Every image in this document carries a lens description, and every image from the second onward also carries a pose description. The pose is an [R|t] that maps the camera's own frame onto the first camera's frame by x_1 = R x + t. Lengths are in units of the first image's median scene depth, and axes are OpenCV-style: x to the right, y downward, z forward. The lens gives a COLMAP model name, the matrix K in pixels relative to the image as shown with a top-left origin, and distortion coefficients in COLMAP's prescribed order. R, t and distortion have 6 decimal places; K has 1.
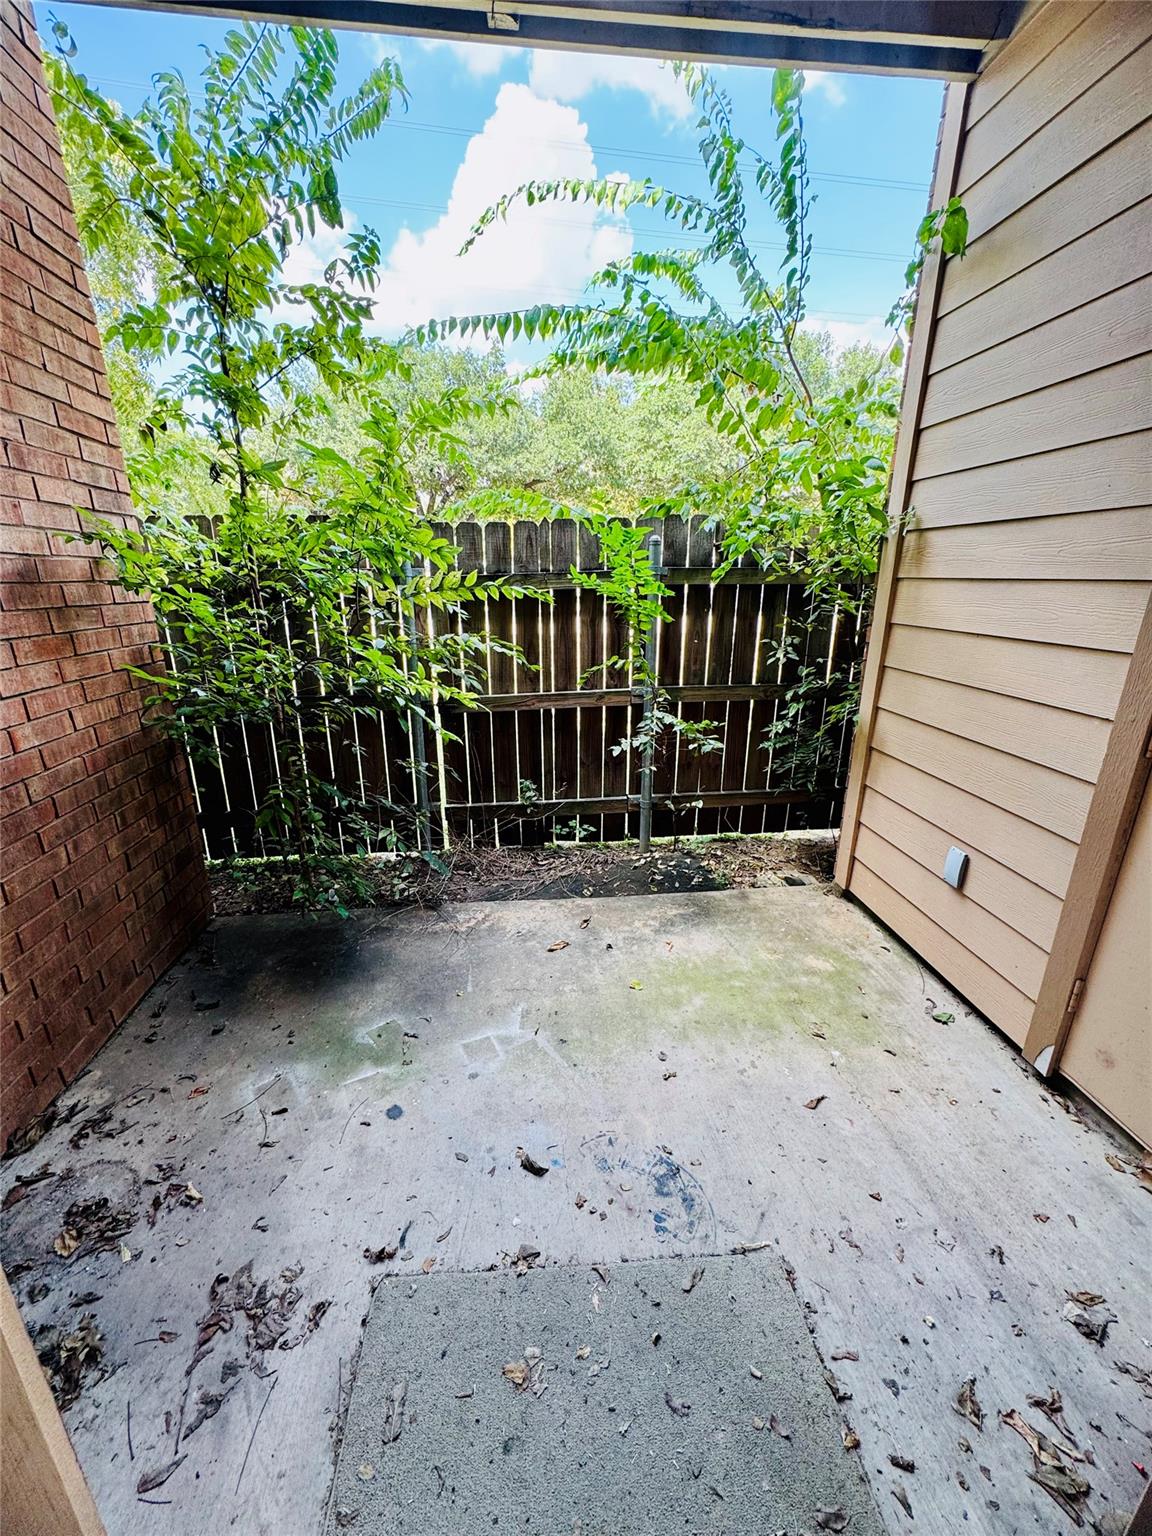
lens RADIAL K [[613.8, 0, 573.0], [0, 613.8, 770.1], [0, 0, 1]] dist [0.001237, -0.001274]
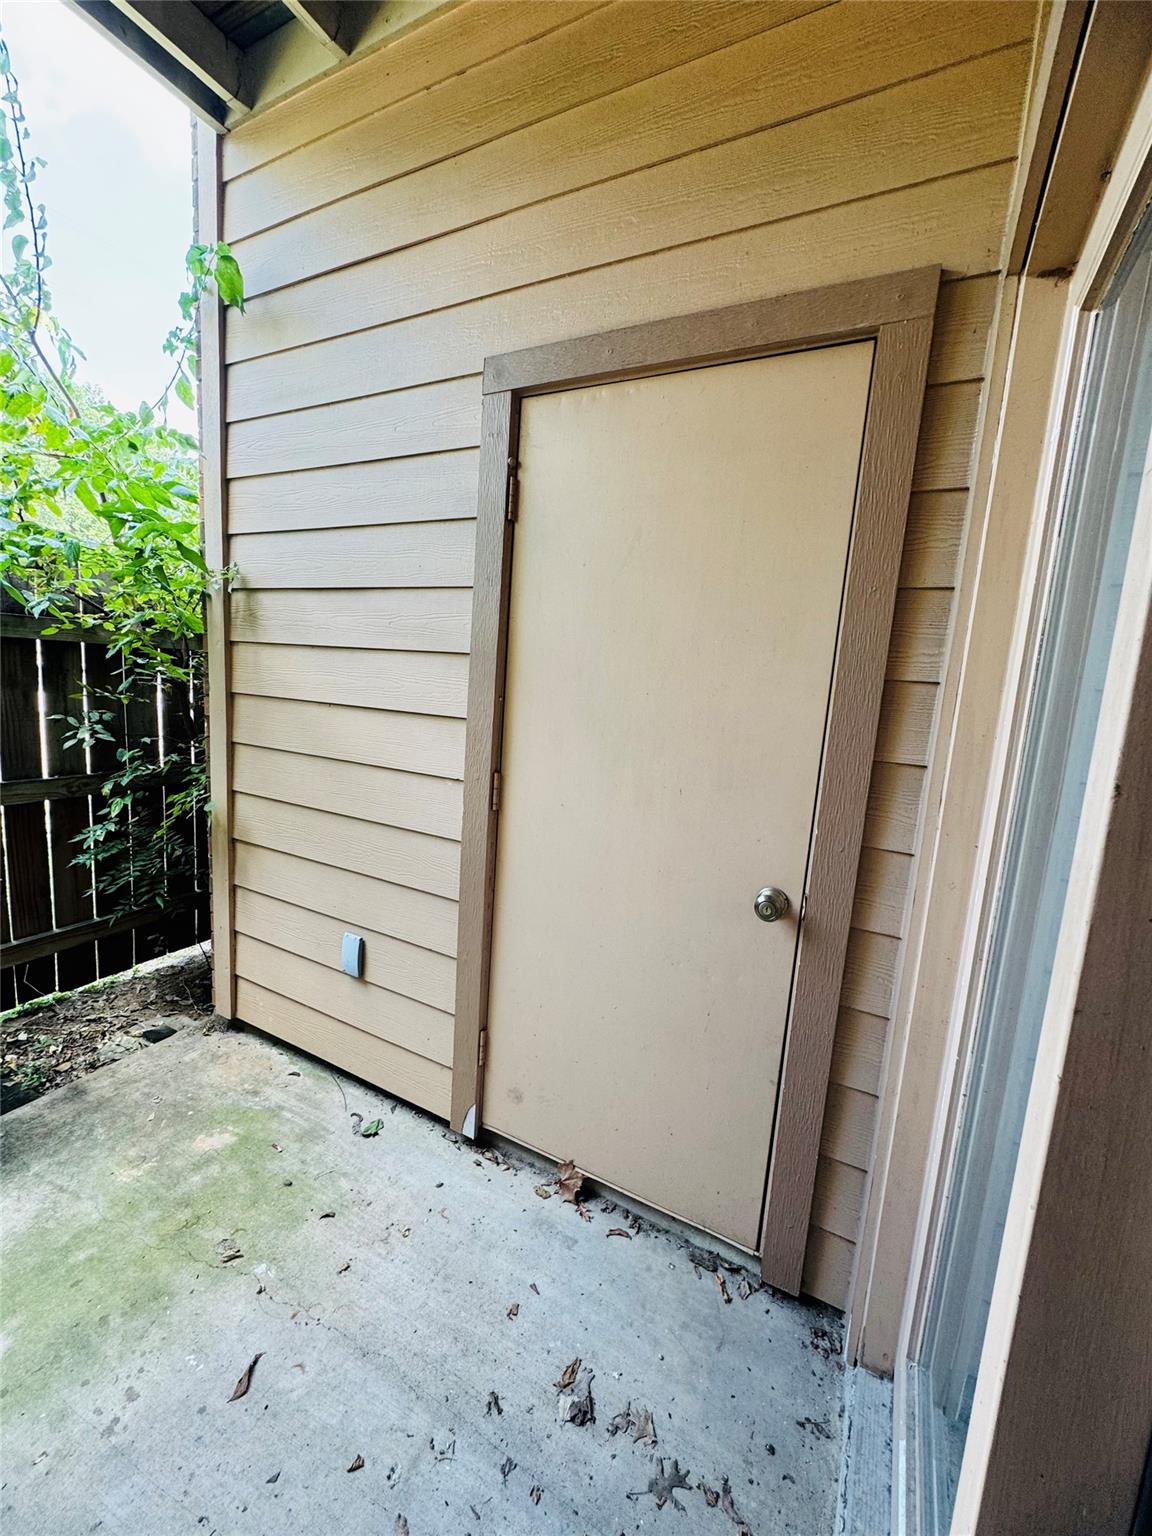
lens RADIAL K [[613.8, 0, 580.6], [0, 613.8, 771.3], [0, 0, 1]] dist [0.001237, -0.001274]
pose [[0.552005, -0.087201, 0.829269, 0.069519], [0.189070, 0.981703, -0.022626, -0.021438], [-0.812122, 0.169280, 0.558392, 0.151741]]
